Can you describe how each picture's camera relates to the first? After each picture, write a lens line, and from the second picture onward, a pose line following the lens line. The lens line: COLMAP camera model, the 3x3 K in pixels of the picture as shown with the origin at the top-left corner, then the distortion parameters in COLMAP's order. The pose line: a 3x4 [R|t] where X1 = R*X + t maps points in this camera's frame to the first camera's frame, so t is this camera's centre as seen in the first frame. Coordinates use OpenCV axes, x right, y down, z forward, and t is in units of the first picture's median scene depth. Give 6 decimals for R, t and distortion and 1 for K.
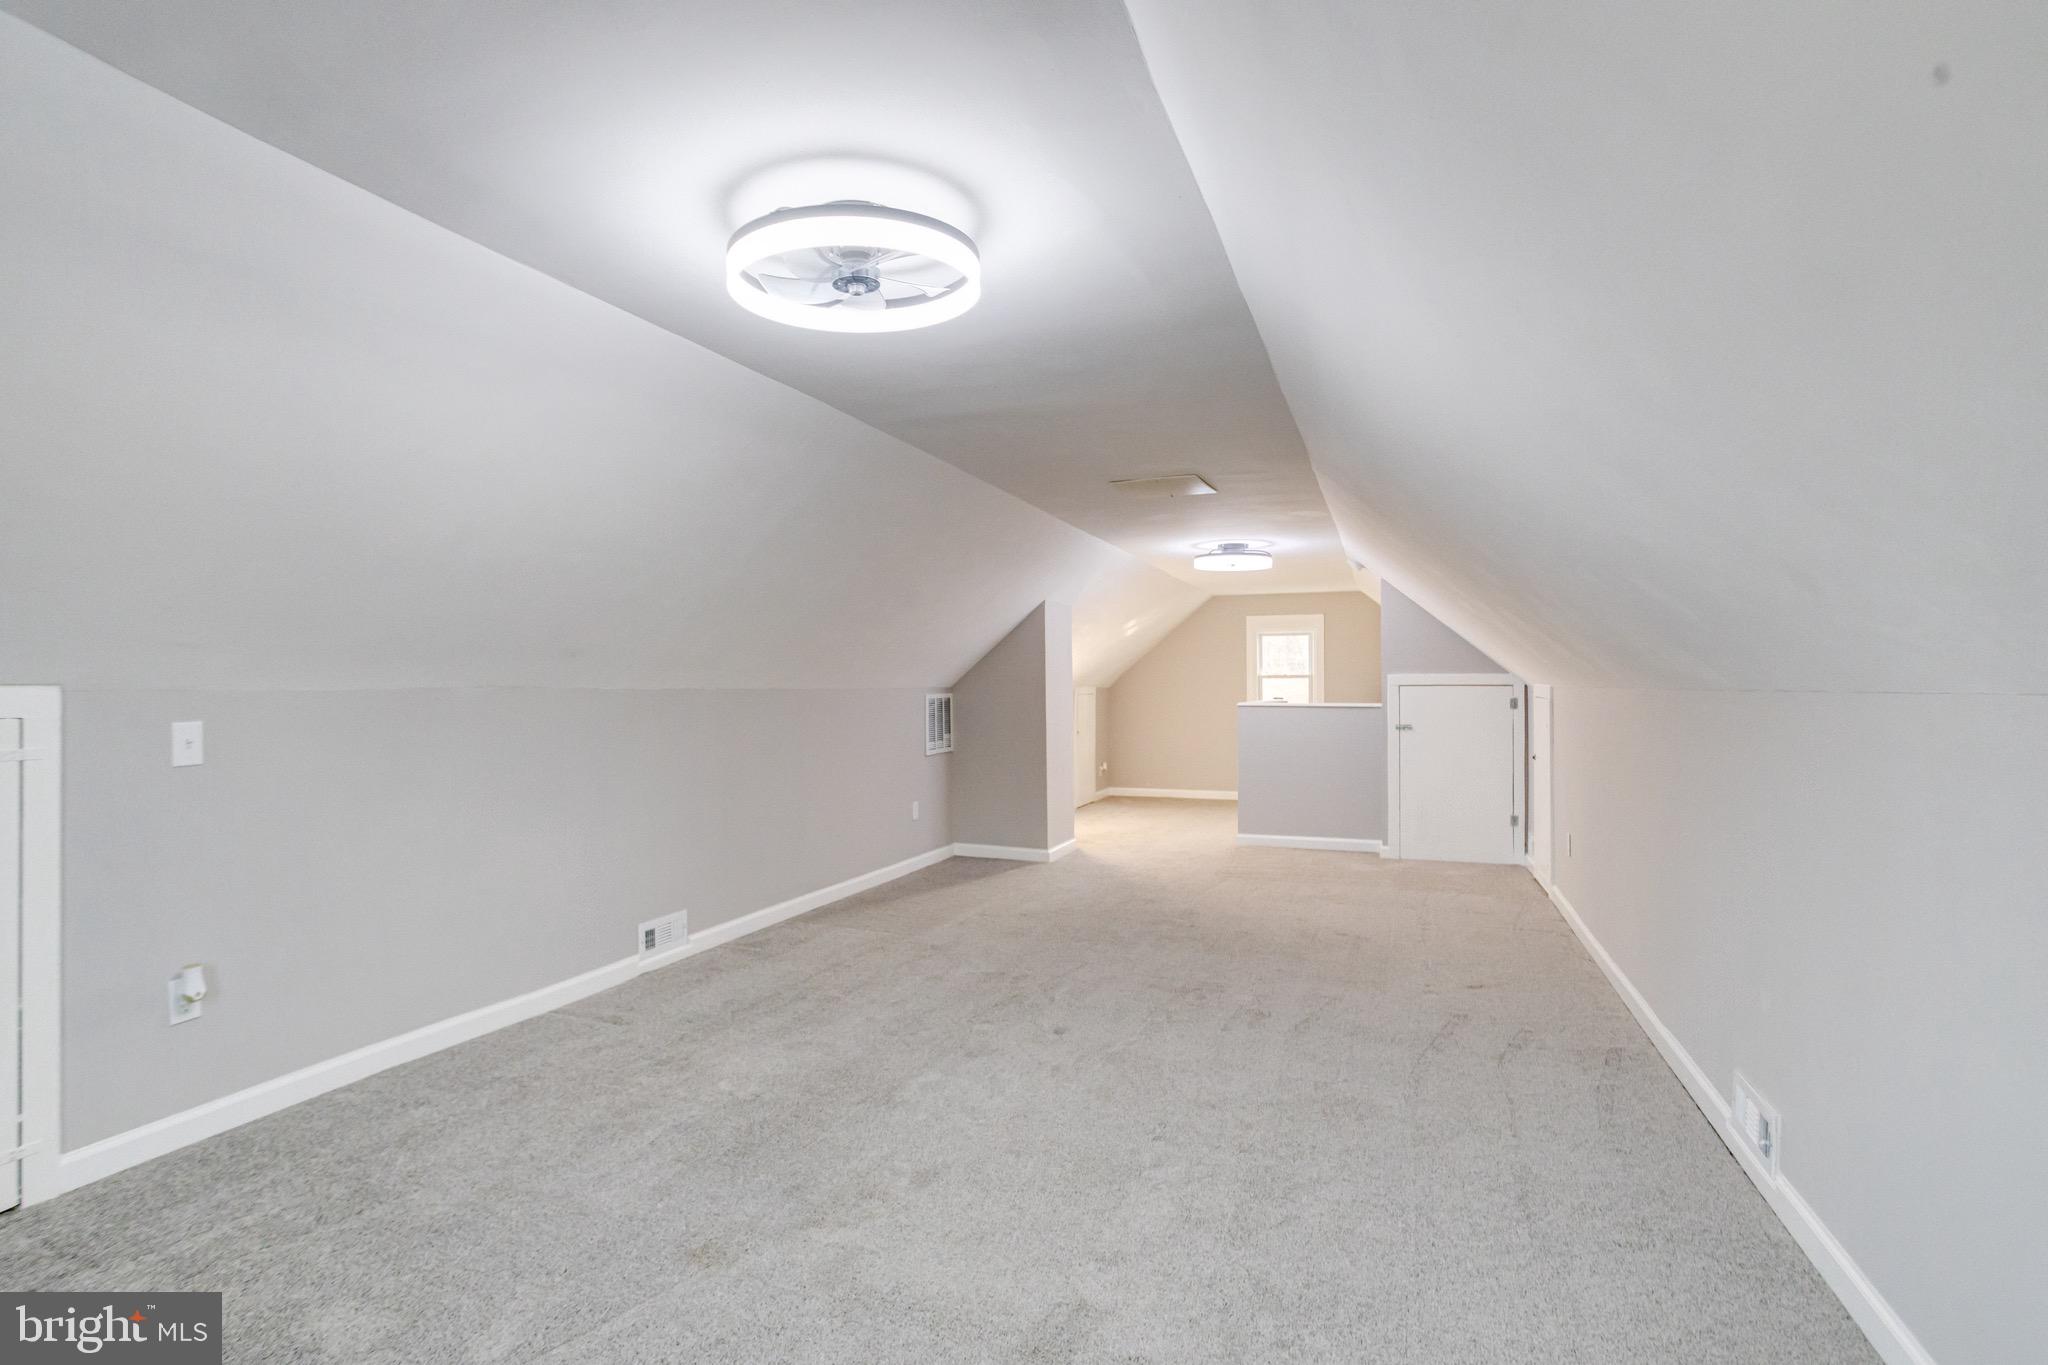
lens RADIAL K [[987.5, 0, 1001.5], [0, 987.5, 678.4], [0, 0, 1]] dist [-0.048482, 0.024425]
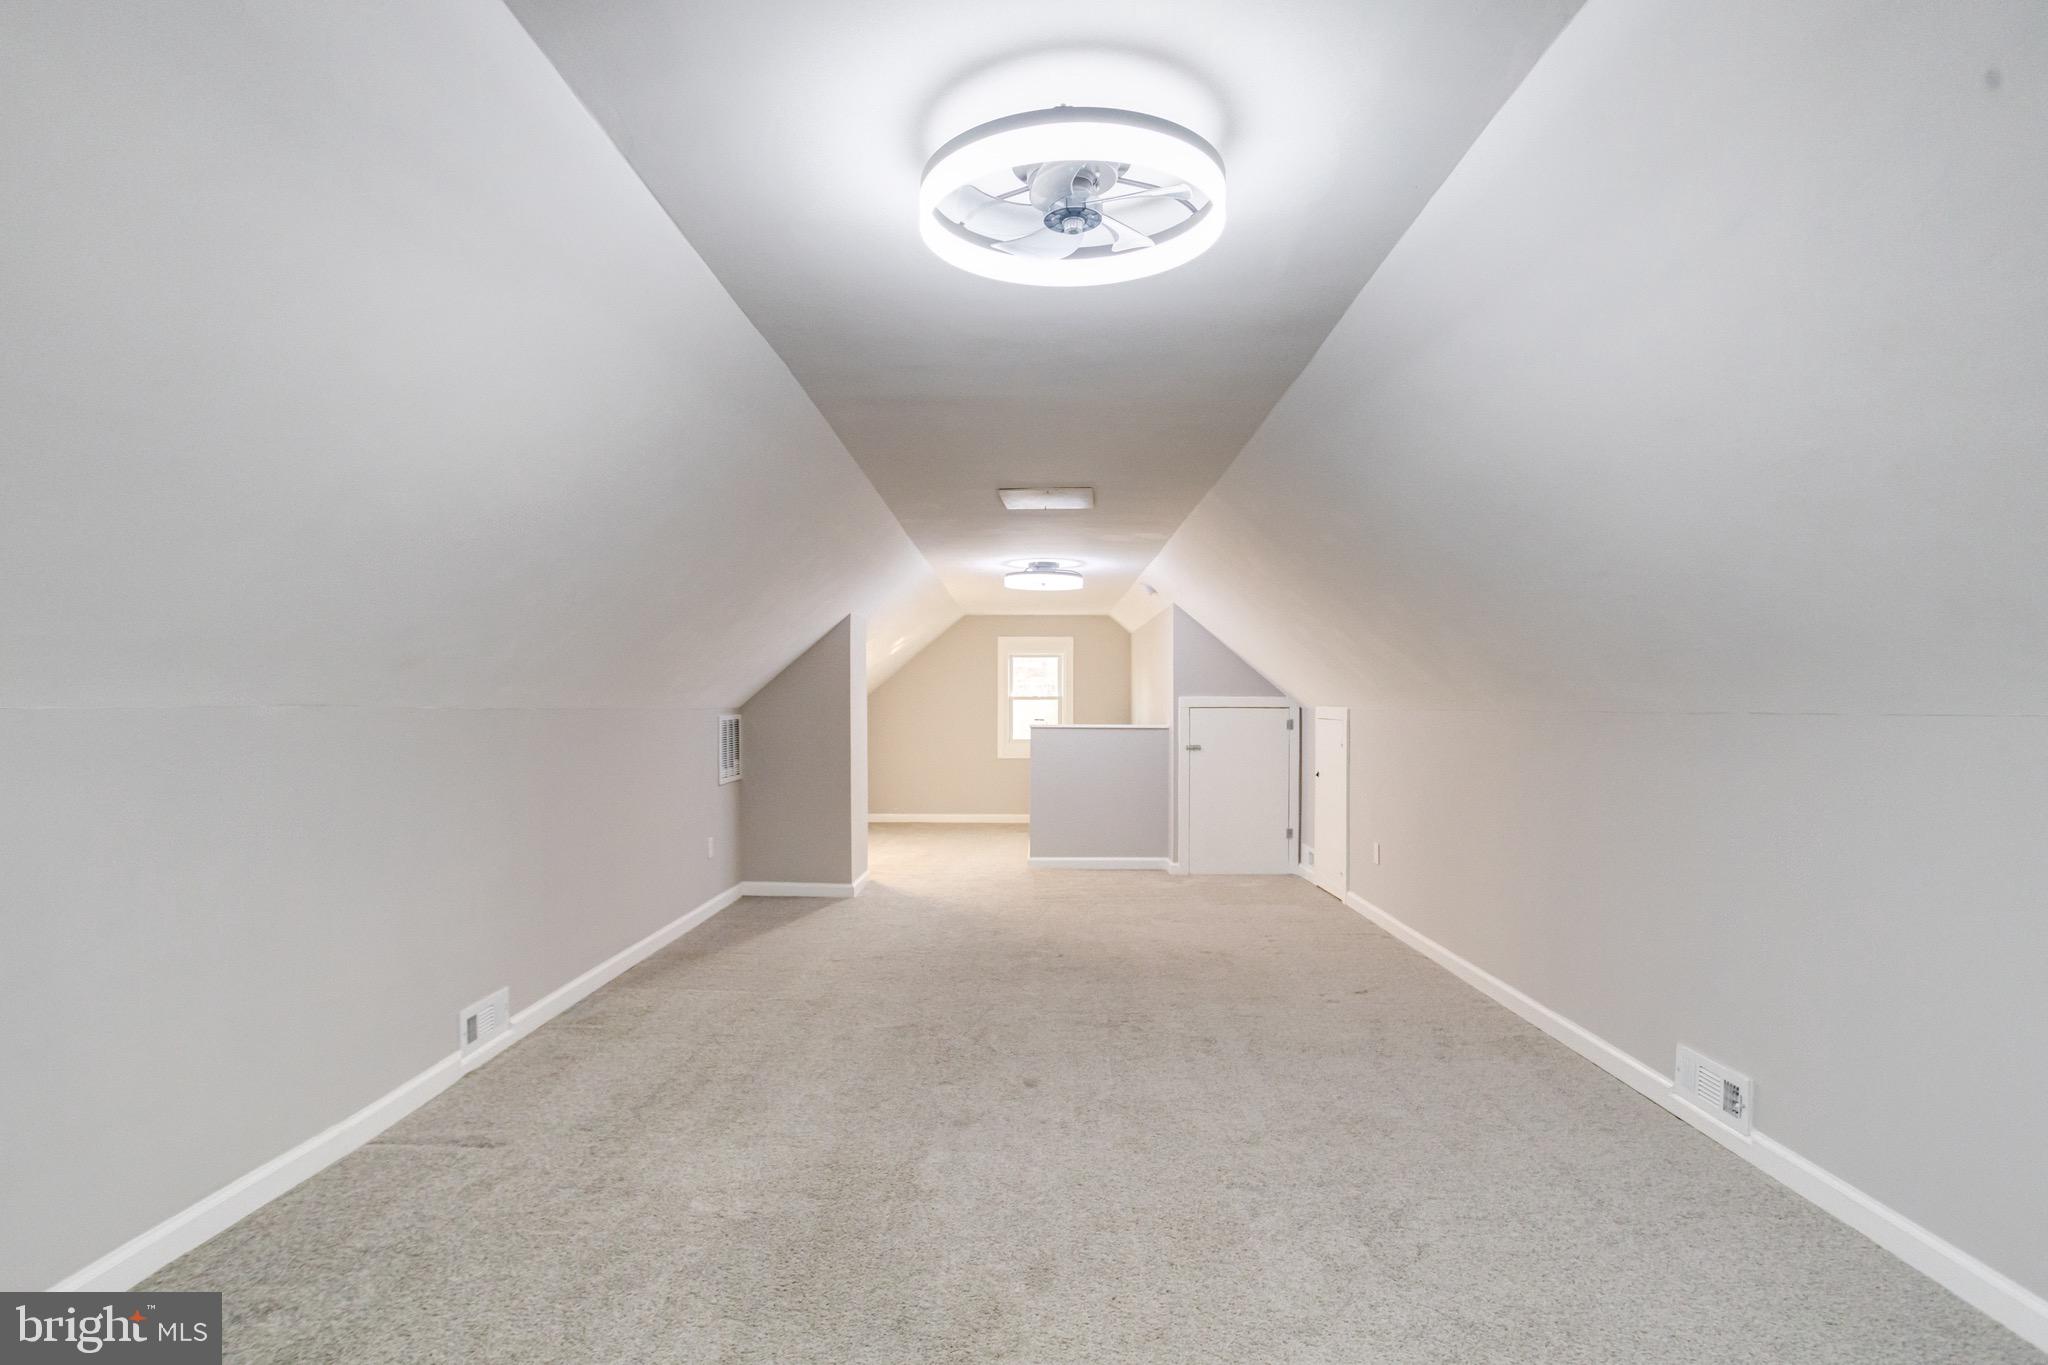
lens RADIAL K [[1007.7, 0, 988.6], [0, 1007.7, 703.9], [0, 0, 1]] dist [-0.048810, 0.027584]
pose [[0.936817, 0.005229, 0.349782, -0.227023], [-0.006767, 0.999972, 0.003174, 0.002128], [-0.349756, -0.005340, 0.936826, 0.104567]]
